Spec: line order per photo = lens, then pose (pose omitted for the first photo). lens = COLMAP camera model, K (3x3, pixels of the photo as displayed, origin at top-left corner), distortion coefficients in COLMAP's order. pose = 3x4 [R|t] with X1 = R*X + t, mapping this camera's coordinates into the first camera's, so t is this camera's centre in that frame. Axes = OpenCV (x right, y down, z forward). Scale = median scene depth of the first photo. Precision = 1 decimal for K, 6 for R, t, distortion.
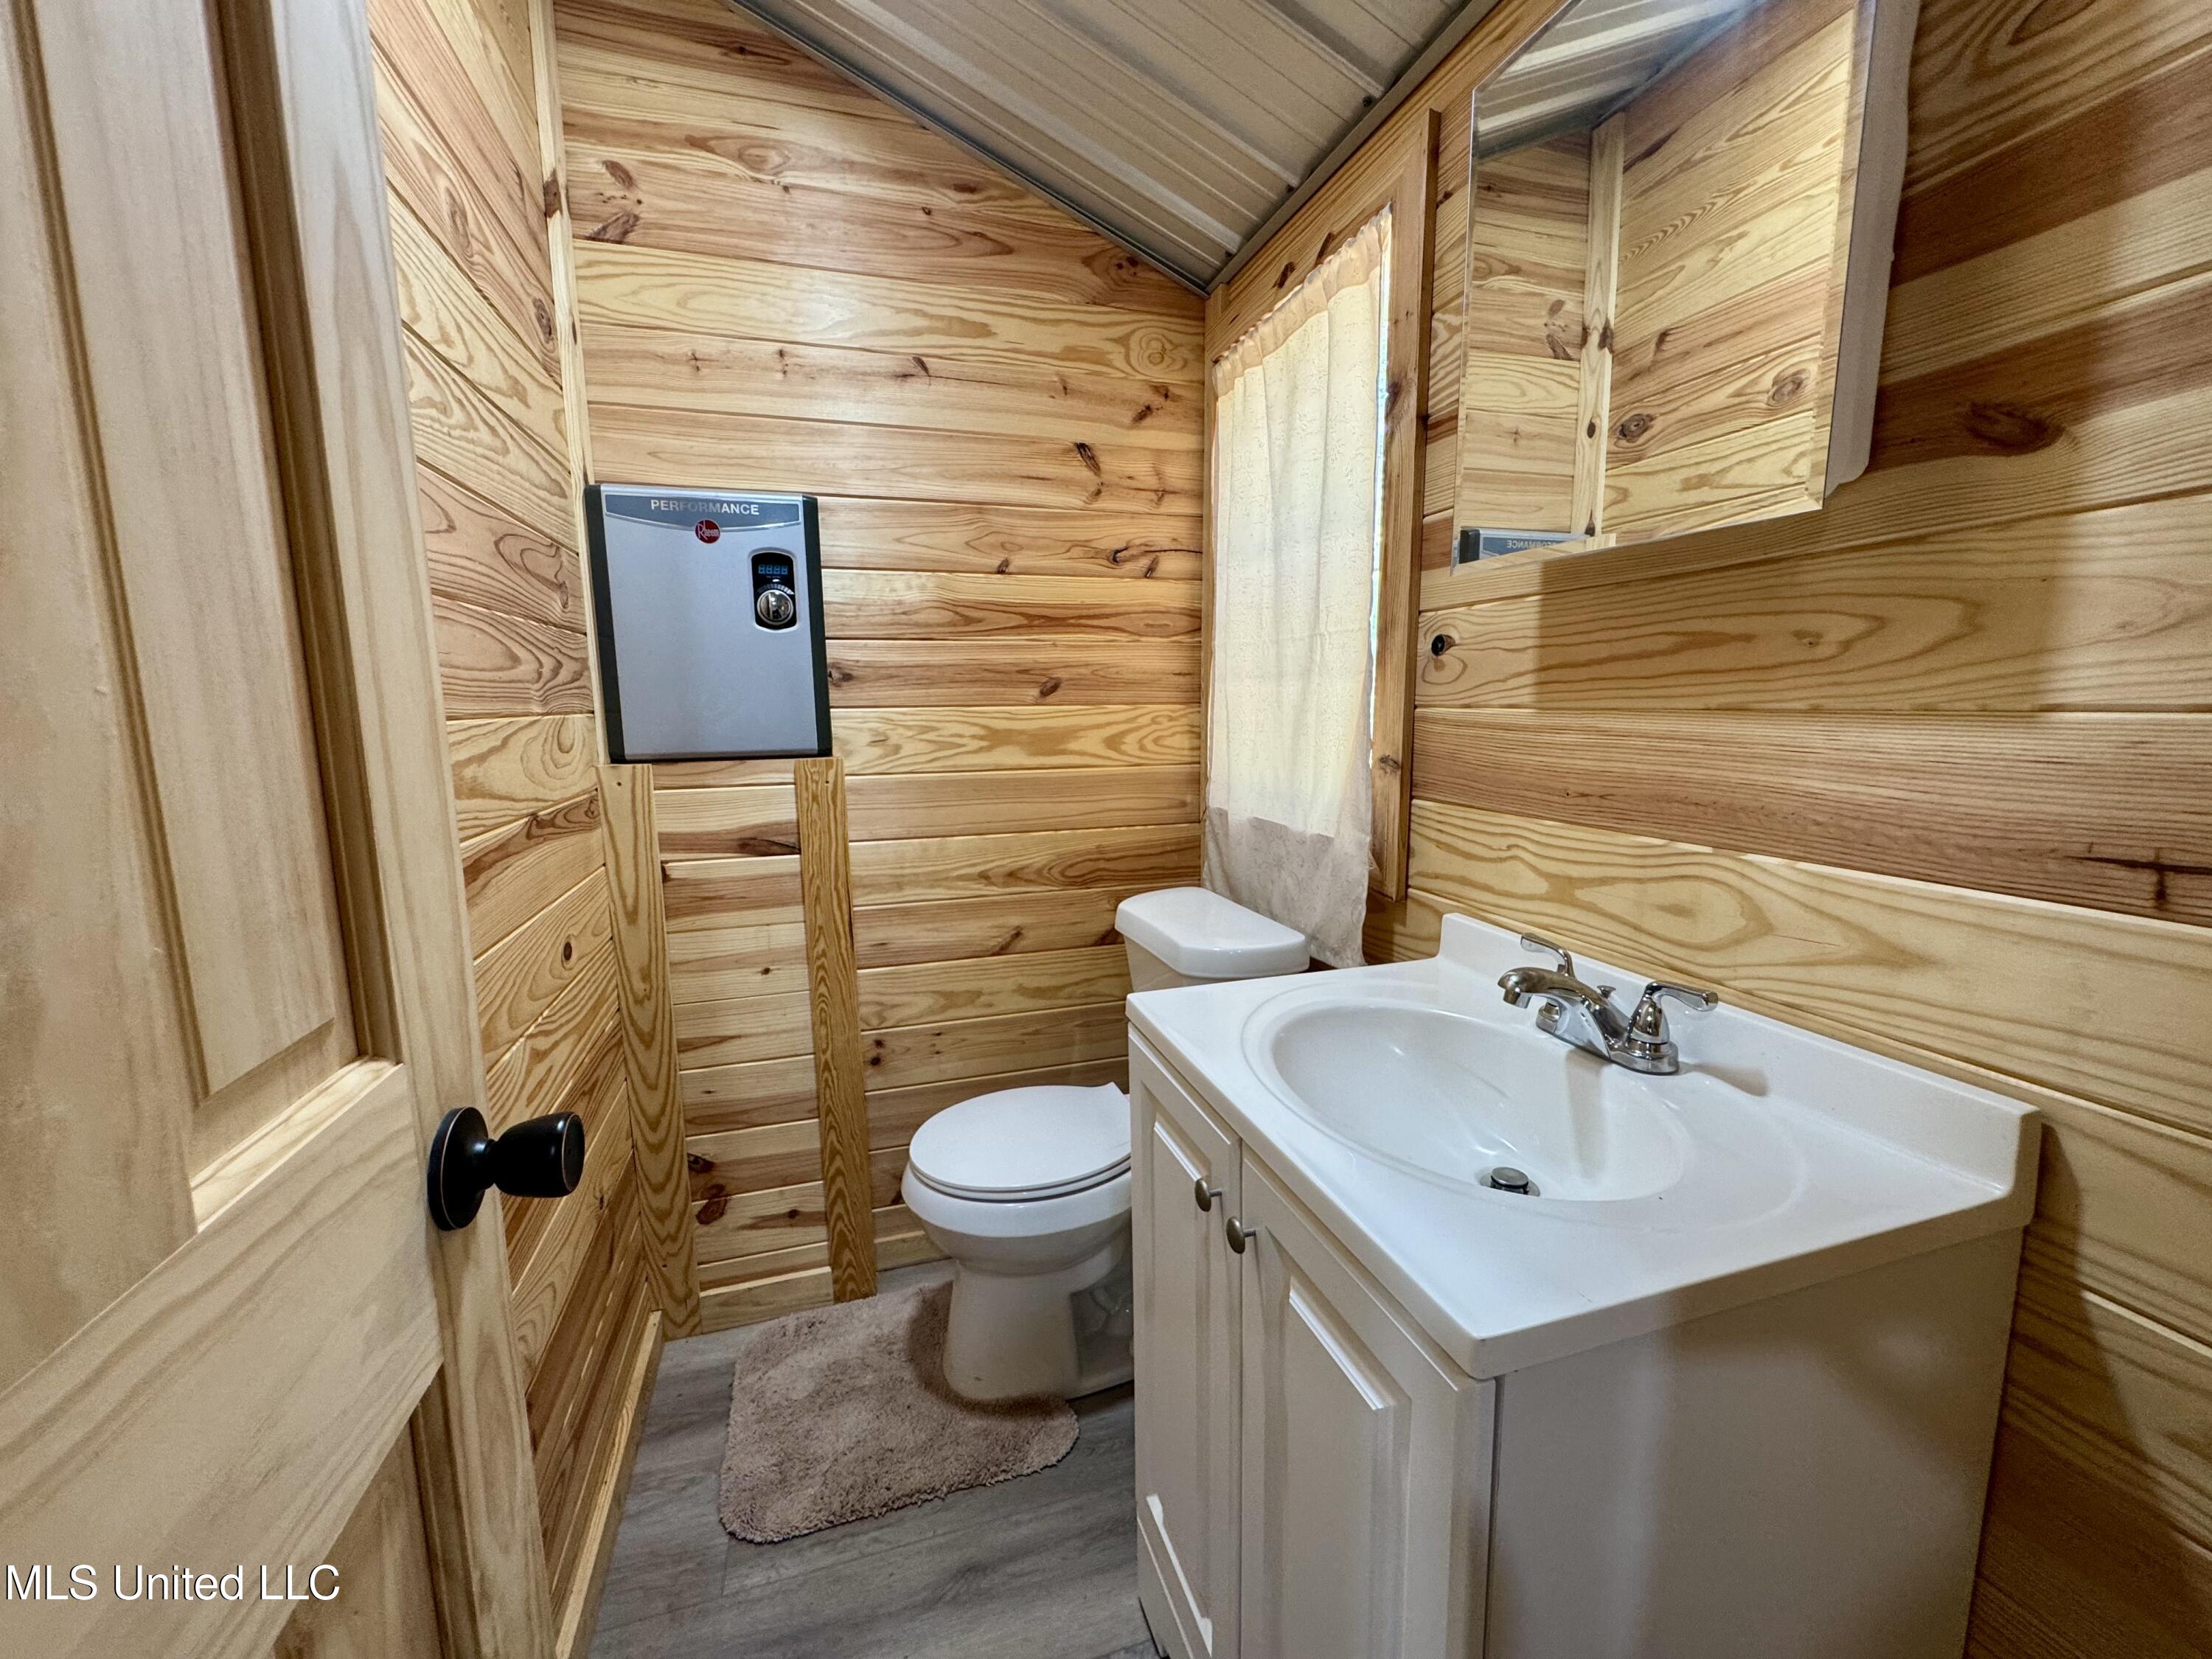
lens RADIAL K [[881.5, 0, 1096.8], [0, 881.5, 831.1], [0, 0, 1]] dist [0.000432, -0.000600]
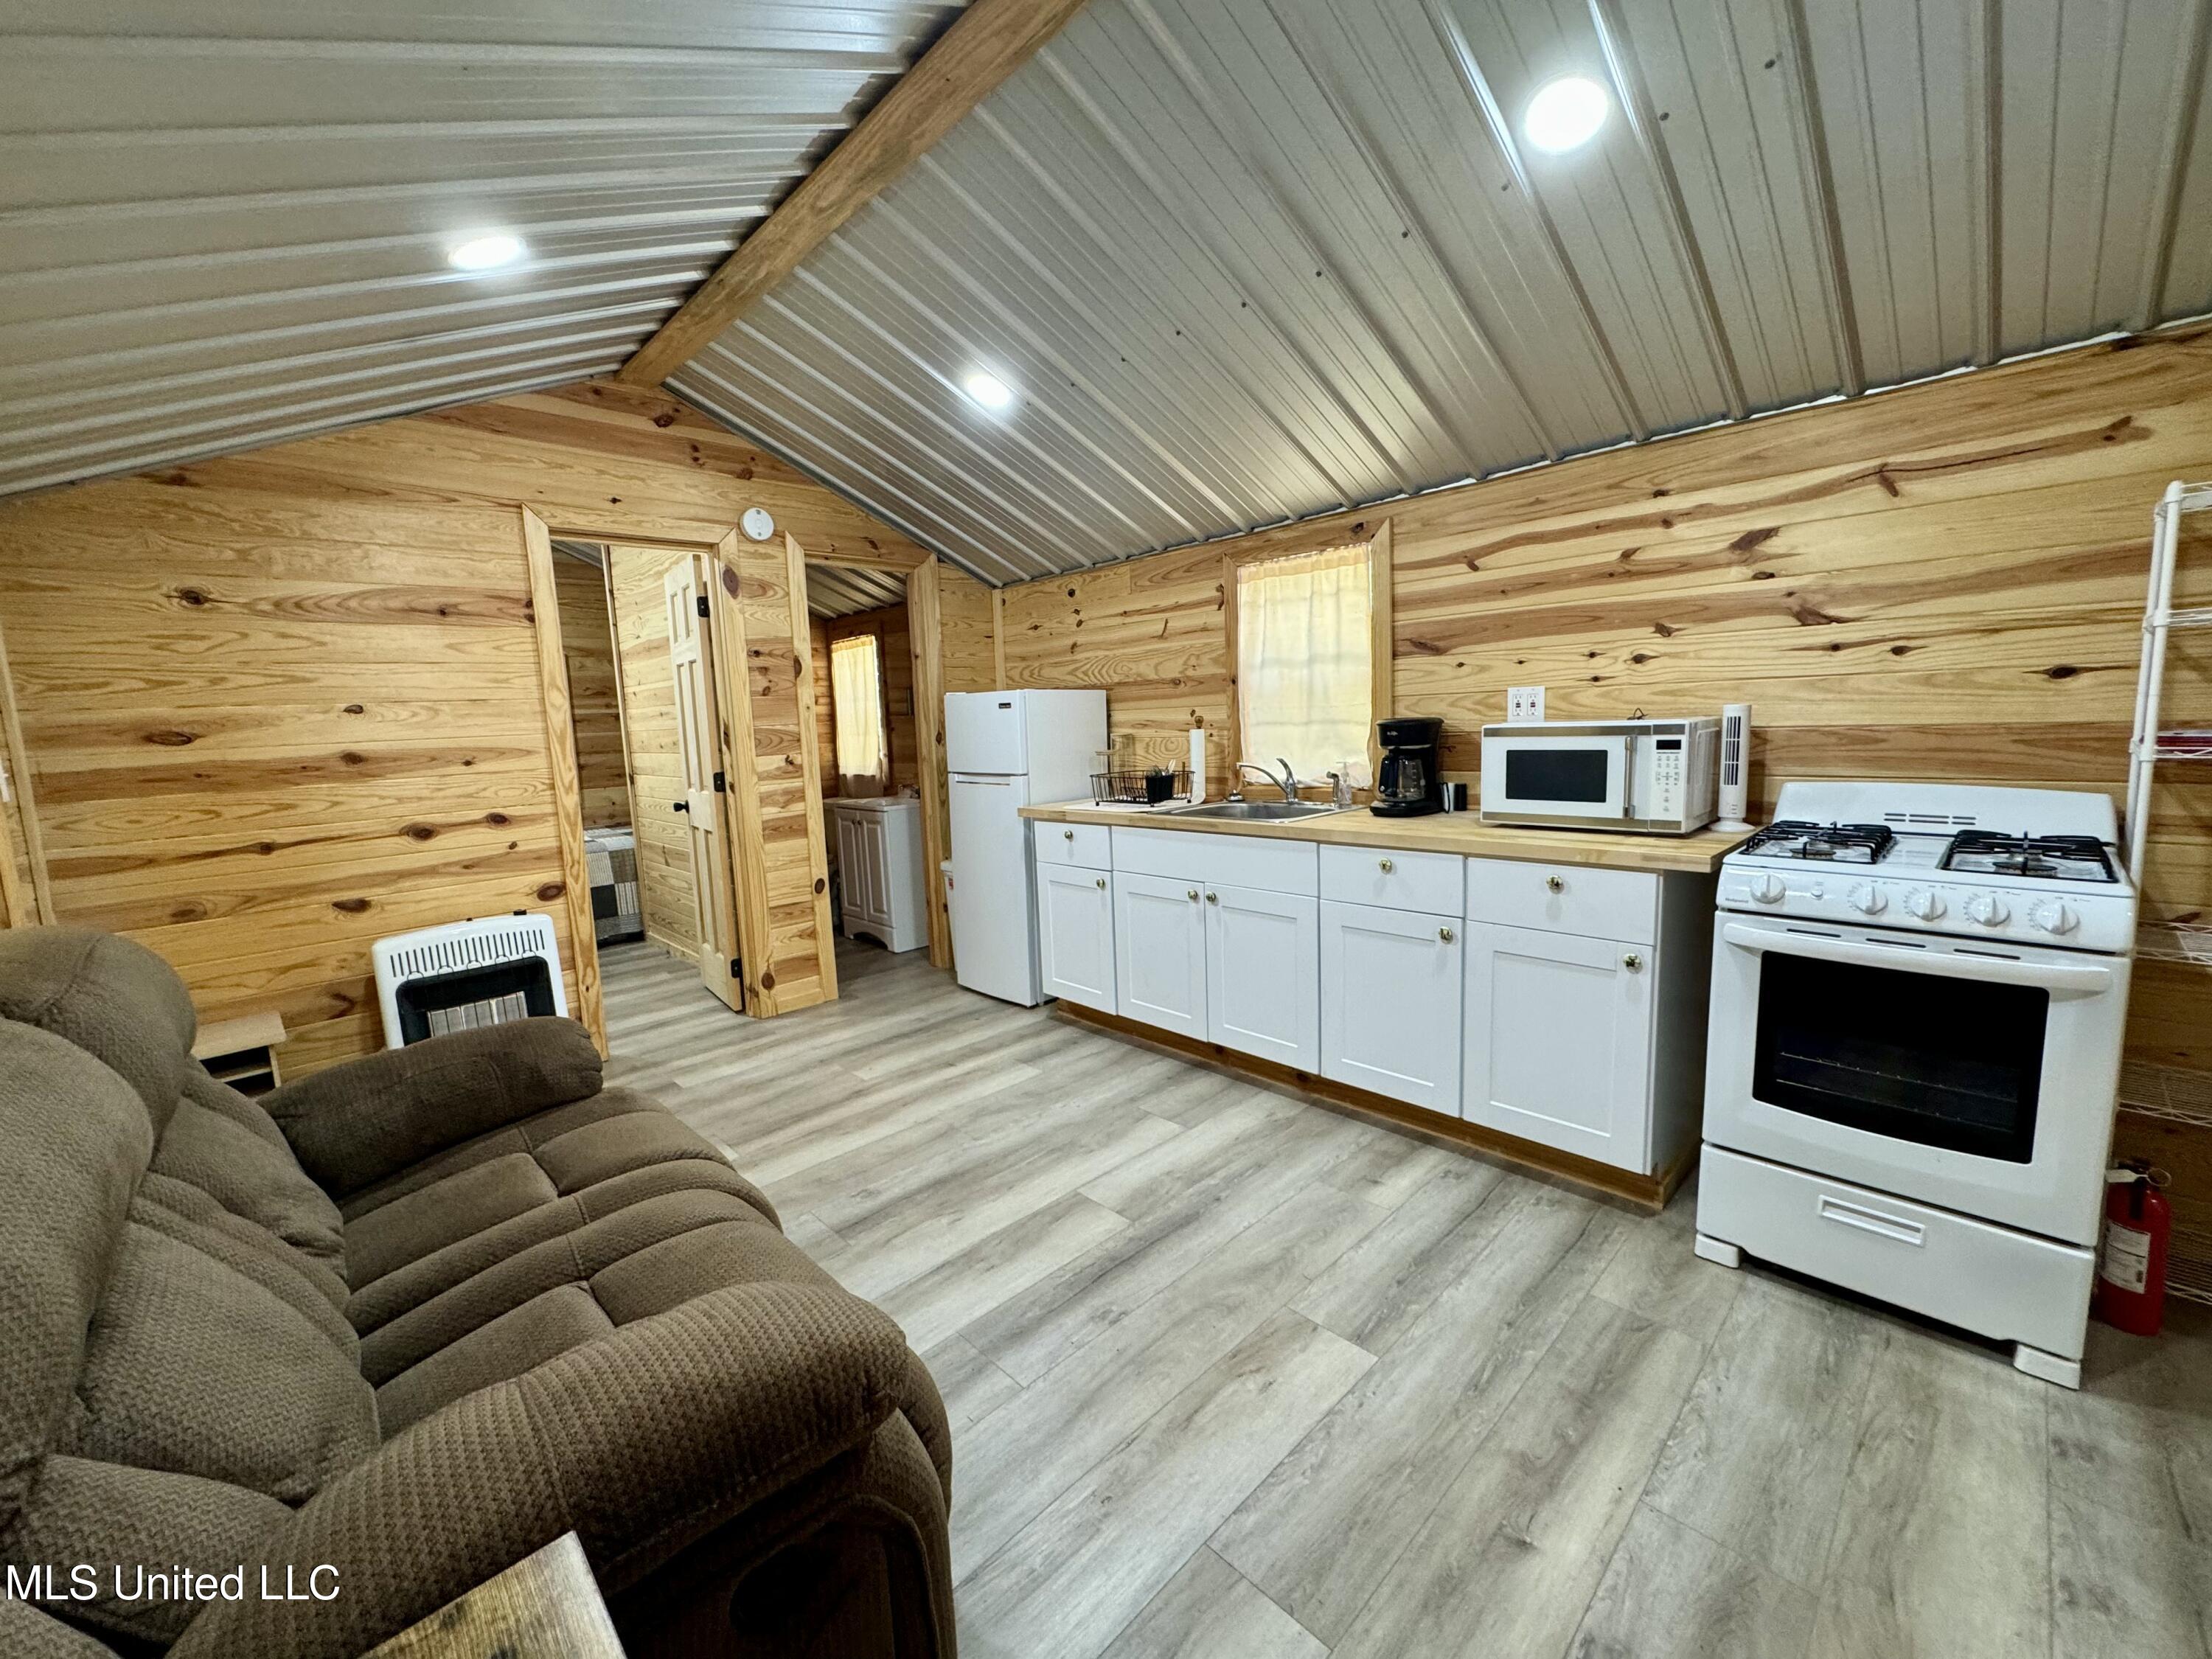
lens RADIAL K [[881.5, 0, 1107.0], [0, 881.5, 830.7], [0, 0, 1]] dist [0.000432, -0.000600]
pose [[0.890946, -0.078431, 0.447286, -0.492292], [0.091492, 0.995777, -0.007635, 0.311524], [-0.444798, 0.047725, 0.894358, -2.461949]]
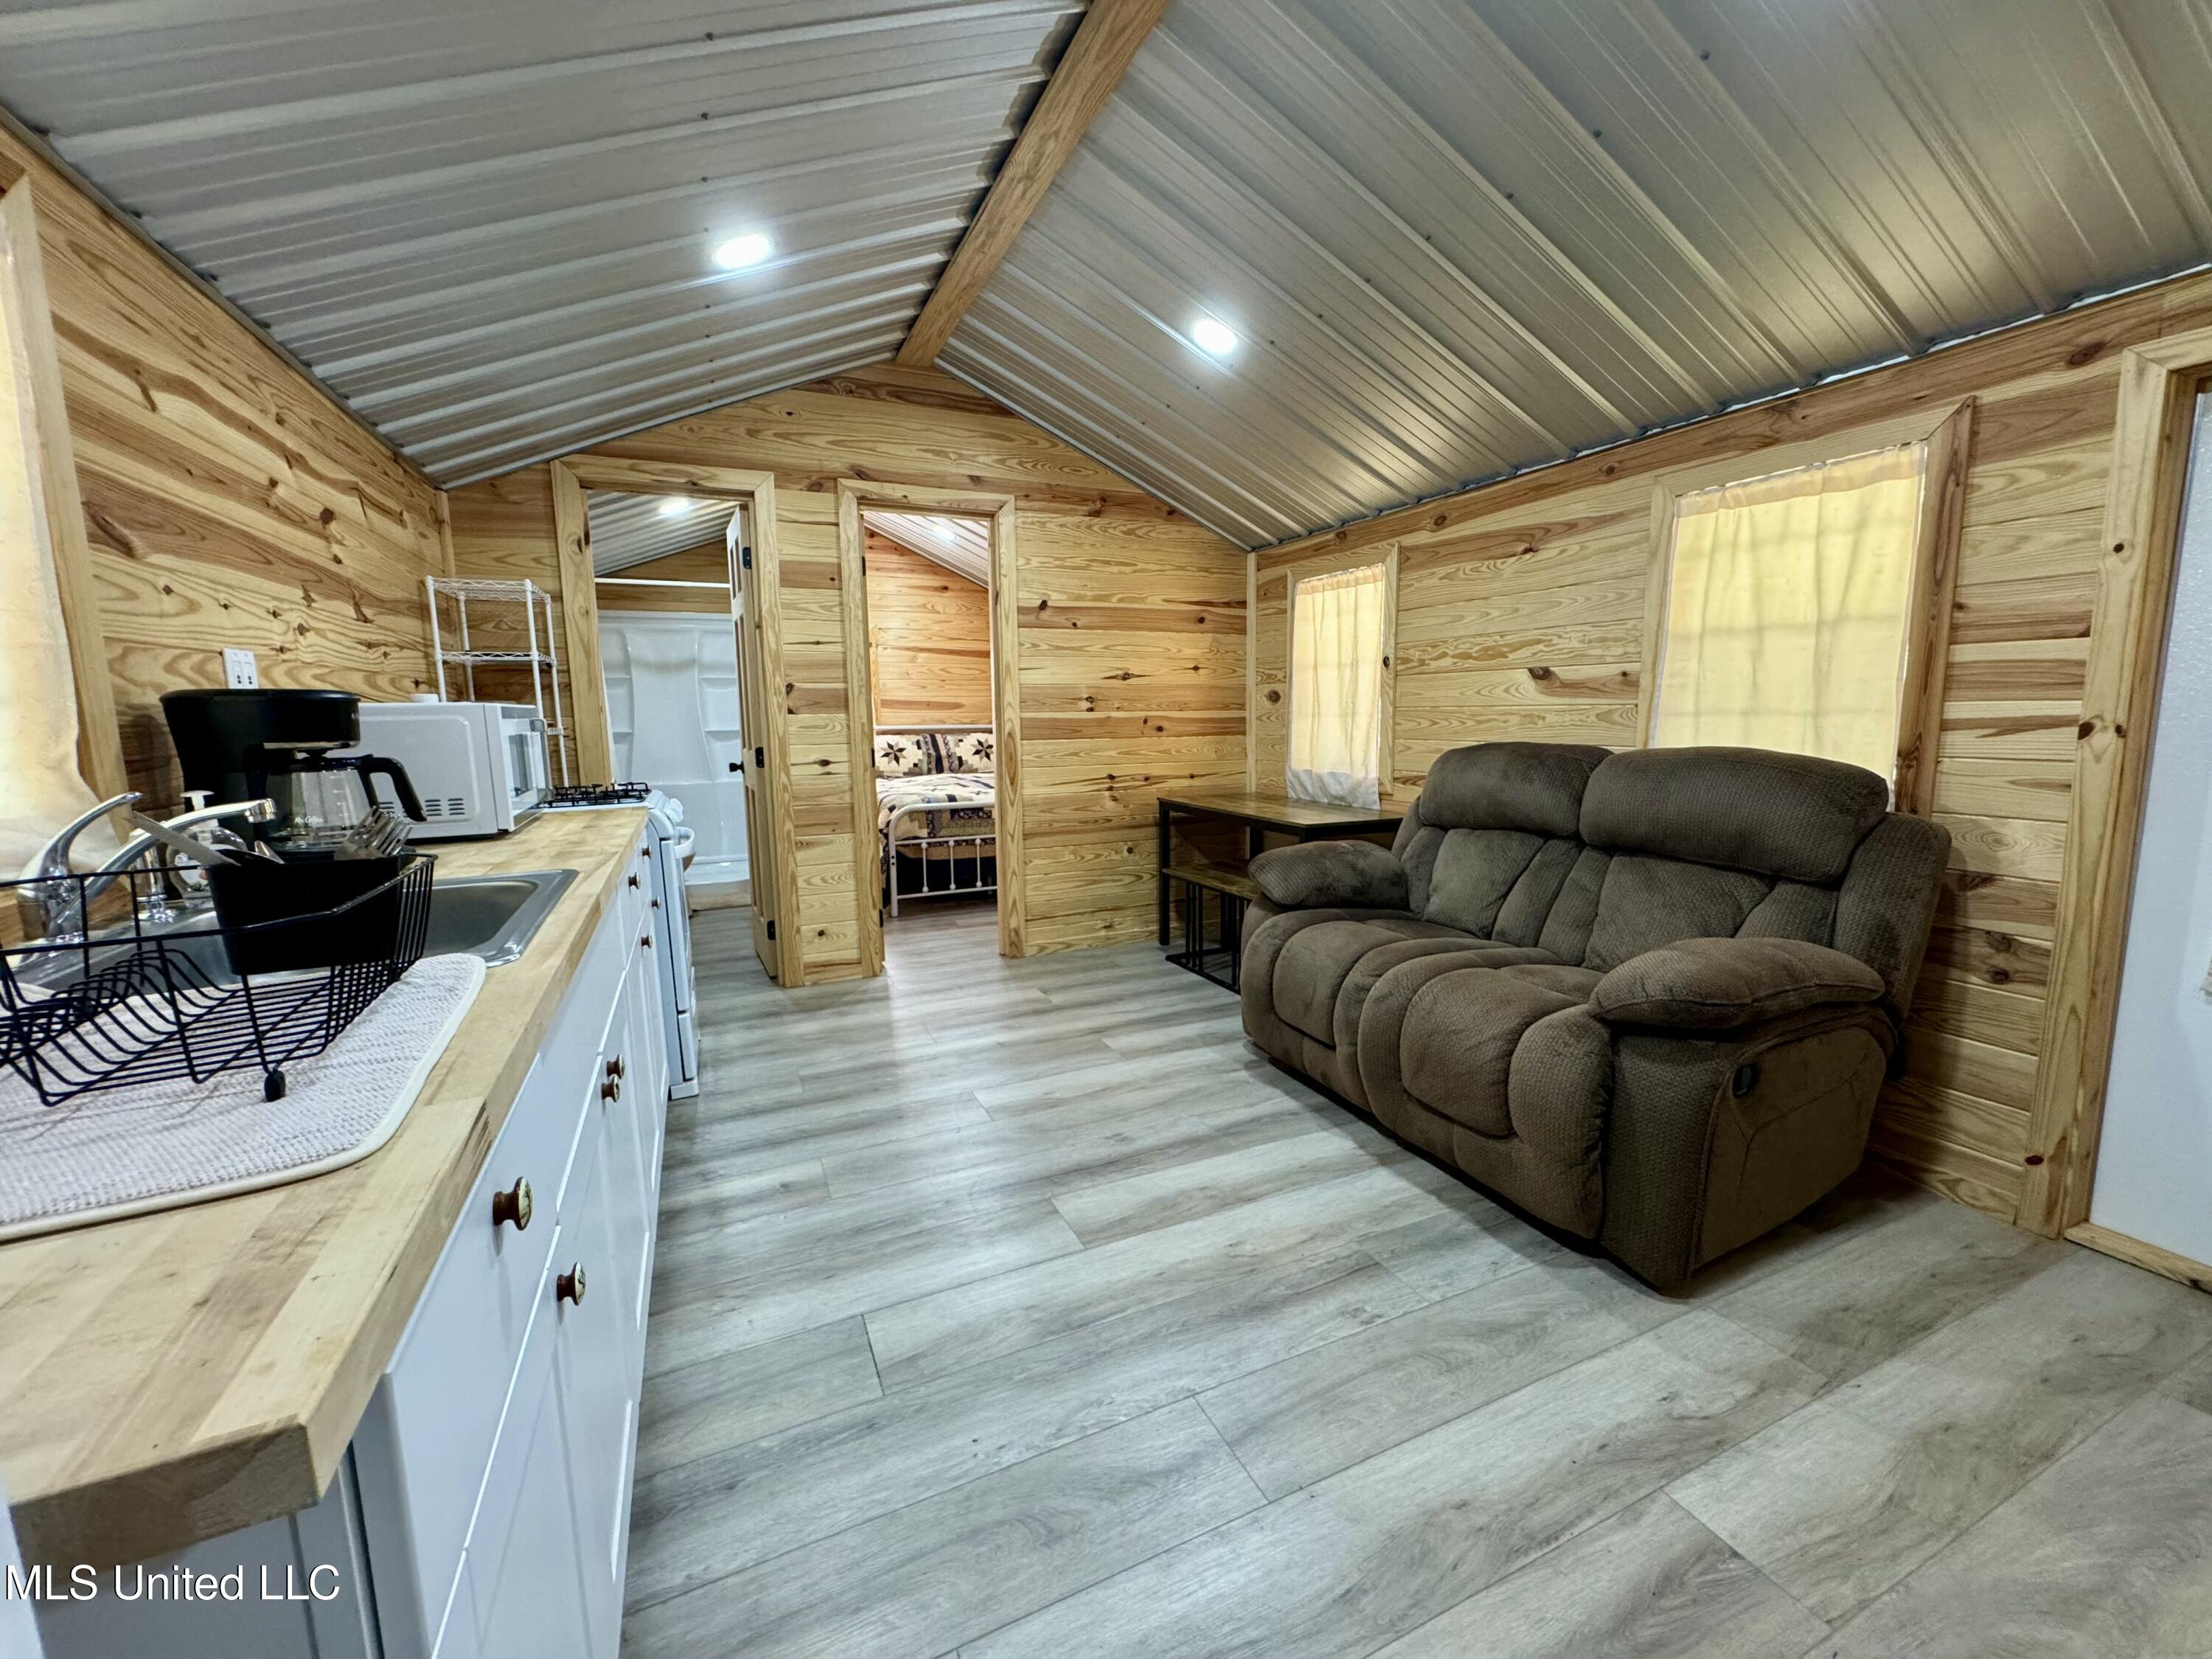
lens RADIAL K [[881.5, 0, 1105.0], [0, 881.5, 826.6], [0, 0, 1]] dist [0.000432, -0.000600]
pose [[-0.990895, 0.053241, -0.123660, 0.102097], [0.016937, 0.960487, 0.277809, 0.050640], [0.133564, 0.273186, -0.952644, -0.341835]]
